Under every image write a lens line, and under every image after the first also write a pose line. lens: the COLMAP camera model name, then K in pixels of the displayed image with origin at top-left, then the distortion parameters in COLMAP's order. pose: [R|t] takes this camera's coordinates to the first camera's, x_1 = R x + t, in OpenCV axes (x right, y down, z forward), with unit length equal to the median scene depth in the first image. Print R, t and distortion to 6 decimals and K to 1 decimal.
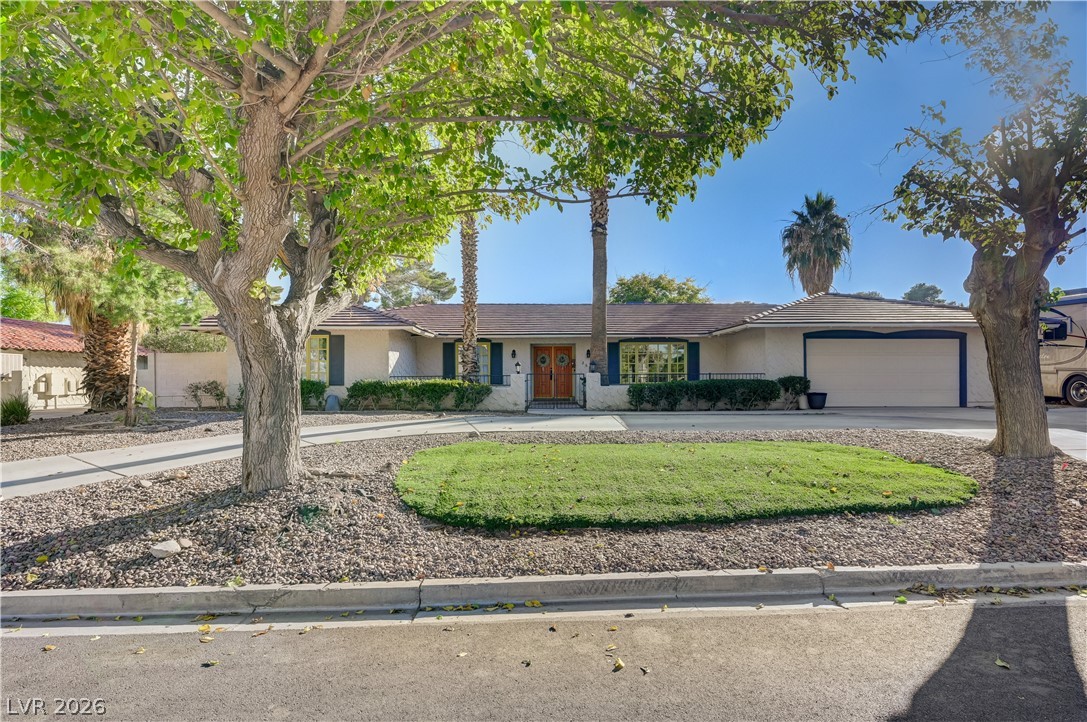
lens RADIAL K [[550.8, 0, 545.6], [0, 550.8, 367.3], [0, 0, 1]] dist [0.000213, 0.000256]
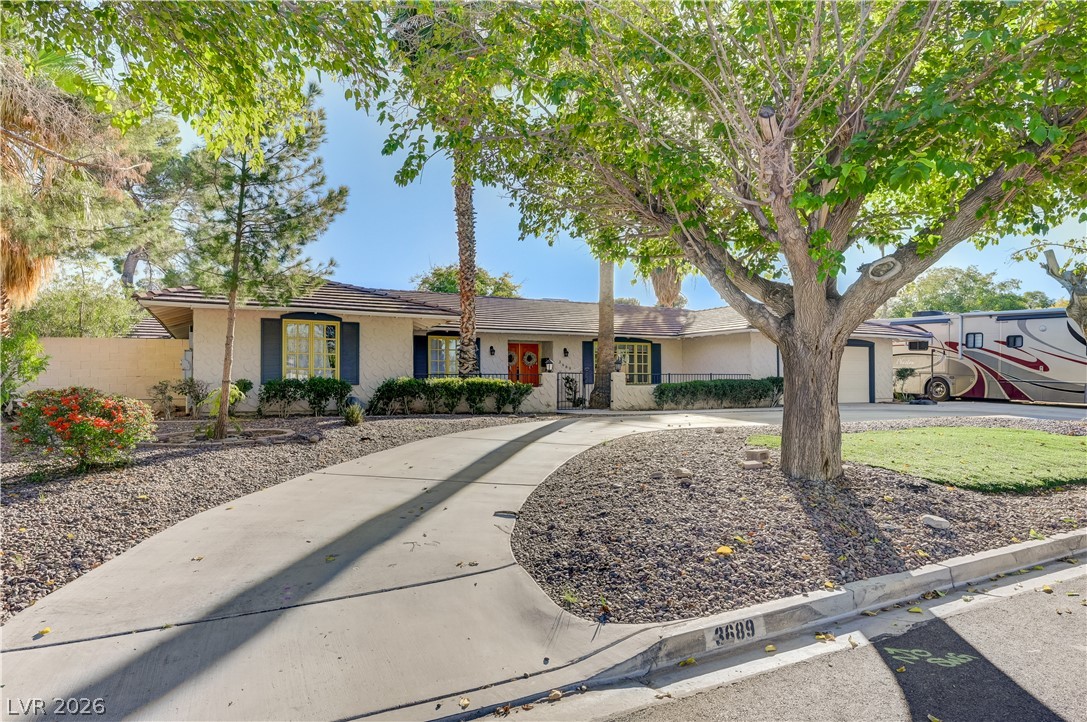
lens RADIAL K [[629.1, 0, 544.6], [0, 629.1, 363.4], [0, 0, 1]] dist [0.004789, 0.000295]
pose [[0.896887, 0.015996, 0.441971, -0.527577], [-0.012397, 0.999862, -0.011030, 0.007895], [-0.442087, 0.004414, 0.896961, 0.053093]]
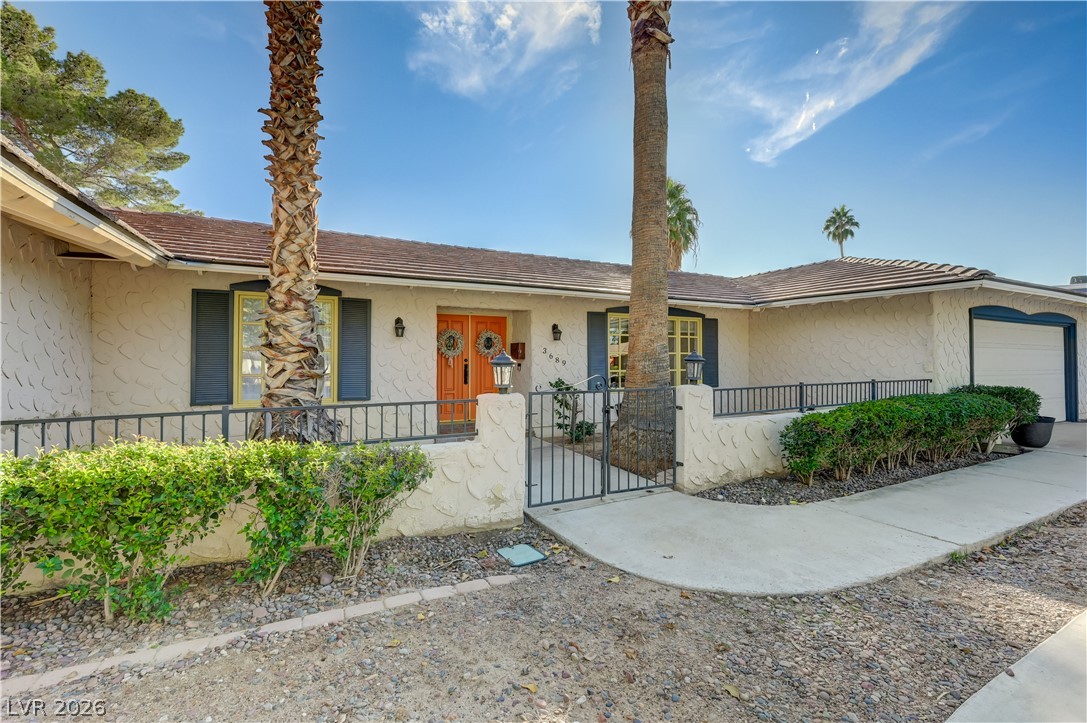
lens RADIAL K [[460.3, 0, 546.3], [0, 460.3, 350.9], [0, 0, 1]] dist [-0.000503, -0.000008]
pose [[0.893036, 0.012524, 0.449811, -0.140621], [-0.017208, 0.999832, 0.006325, -0.013069], [-0.449656, -0.013389, 0.893101, 0.772289]]
